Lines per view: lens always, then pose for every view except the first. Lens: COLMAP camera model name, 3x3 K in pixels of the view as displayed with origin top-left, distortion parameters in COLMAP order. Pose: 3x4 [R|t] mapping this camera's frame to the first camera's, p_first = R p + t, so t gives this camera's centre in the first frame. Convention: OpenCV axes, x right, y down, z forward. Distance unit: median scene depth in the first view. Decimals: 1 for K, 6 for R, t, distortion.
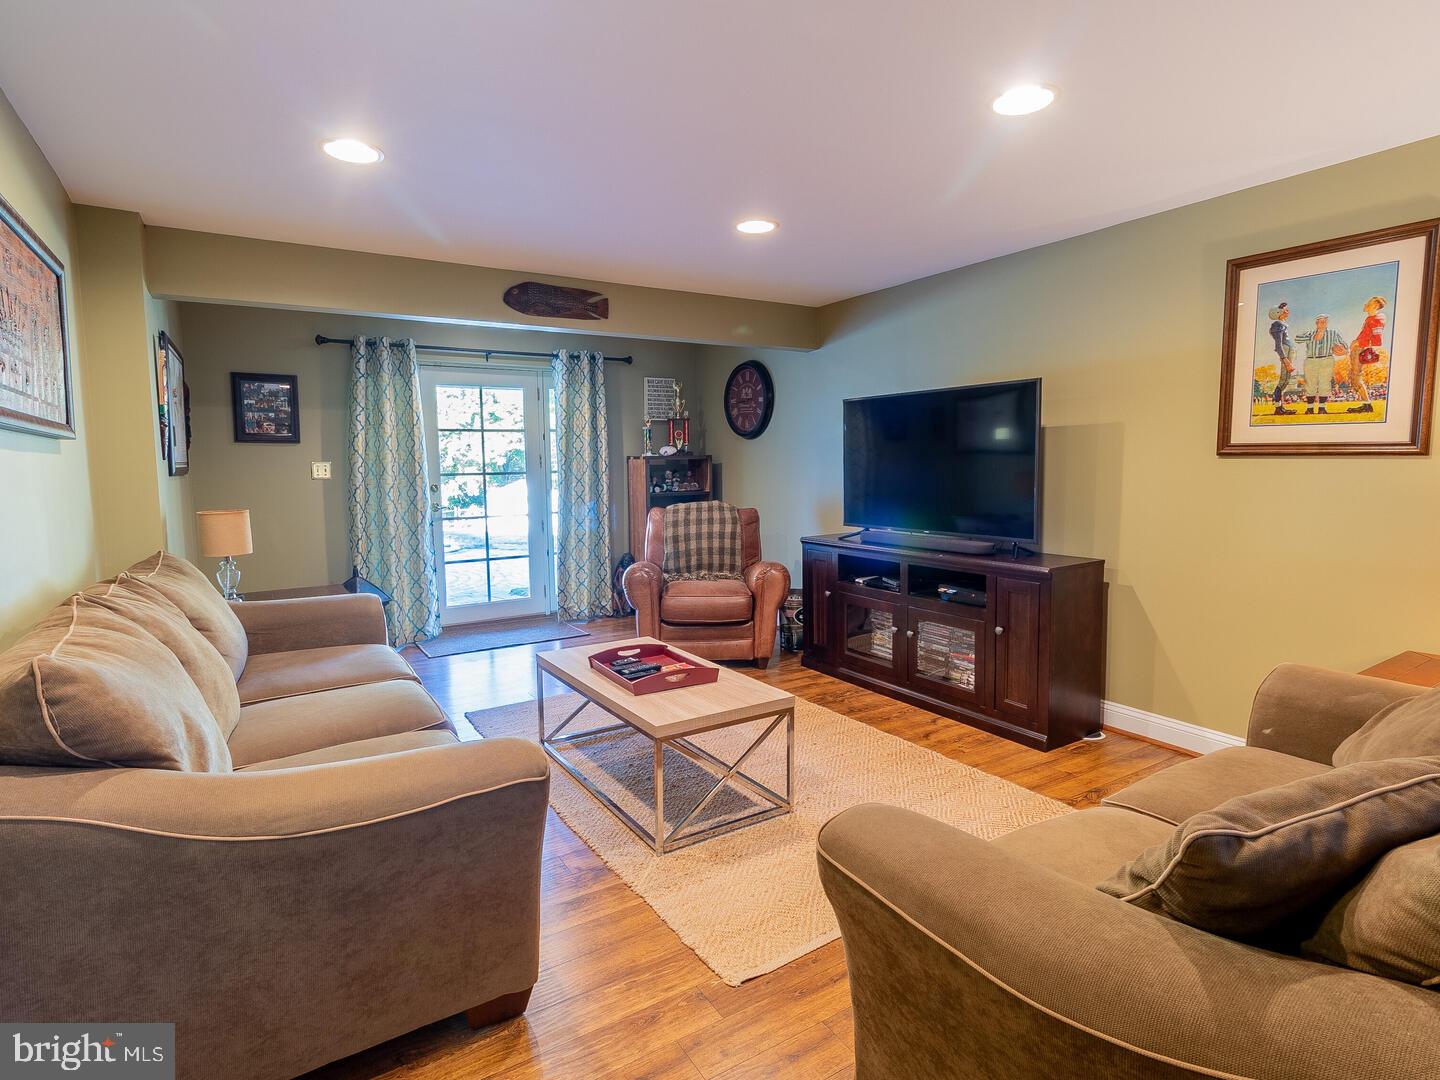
lens RADIAL K [[753.9, 0, 723.4], [0, 753.9, 525.8], [0, 0, 1]] dist [-0.000389, 0.001223]
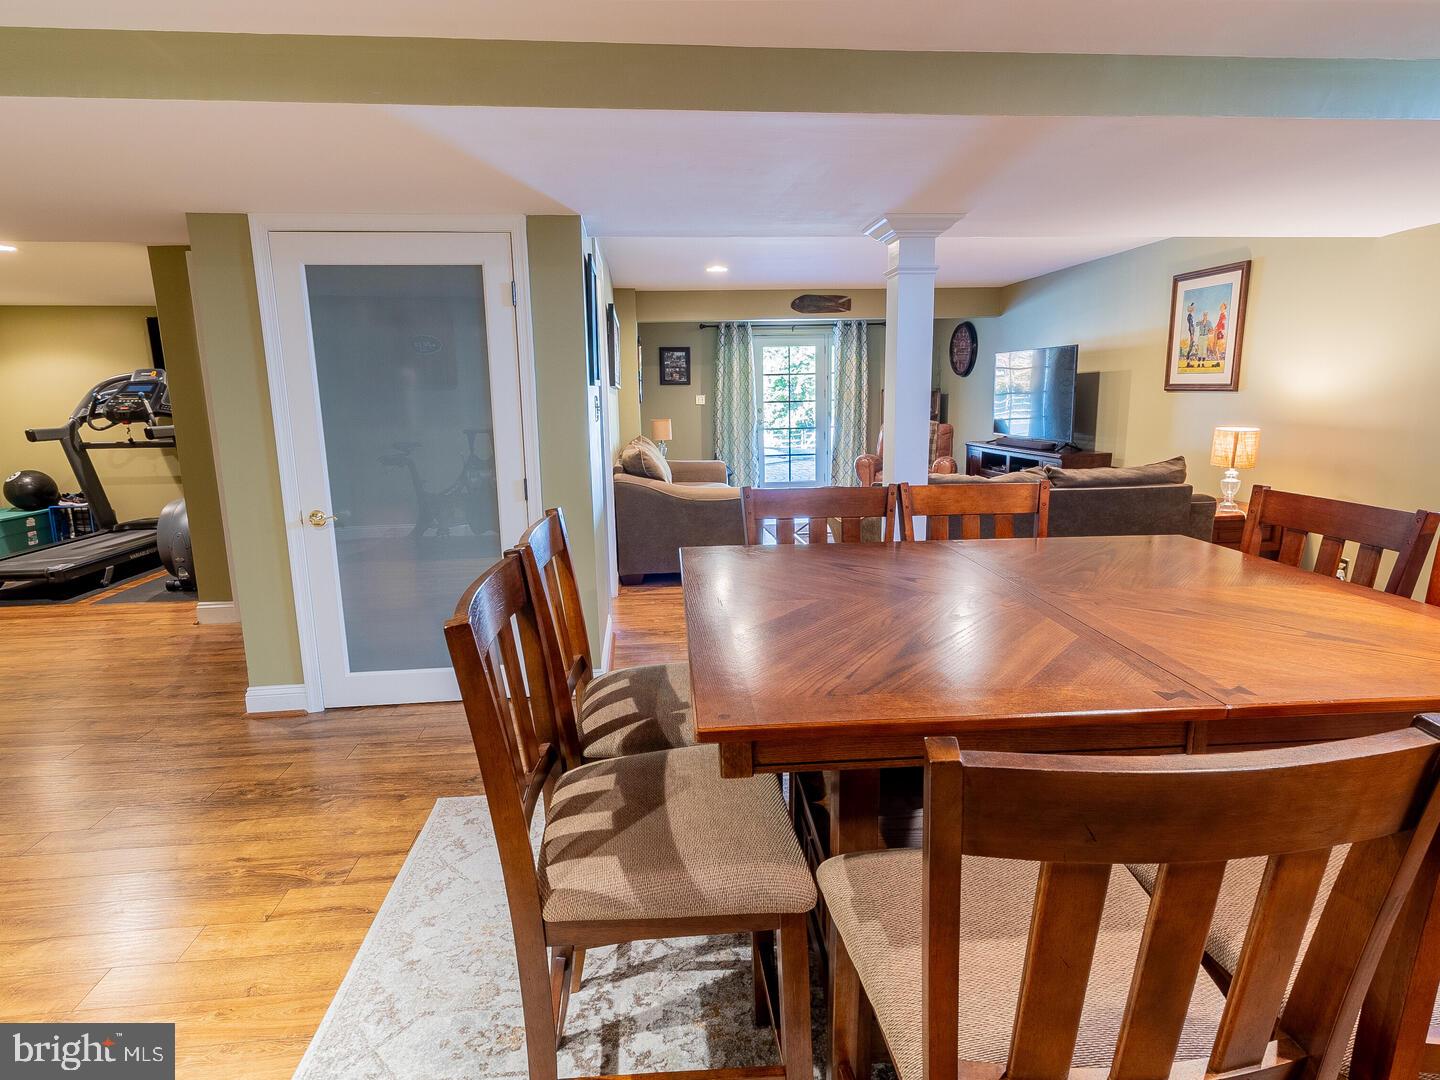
lens RADIAL K [[753.9, 0, 723.4], [0, 753.9, 525.8], [0, 0, 1]] dist [-0.000389, 0.001223]
pose [[0.898903, 0.070331, -0.432466, 0.333607], [-0.028635, 0.994353, 0.102191, 0.042541], [0.437211, -0.079476, 0.895840, -0.647714]]
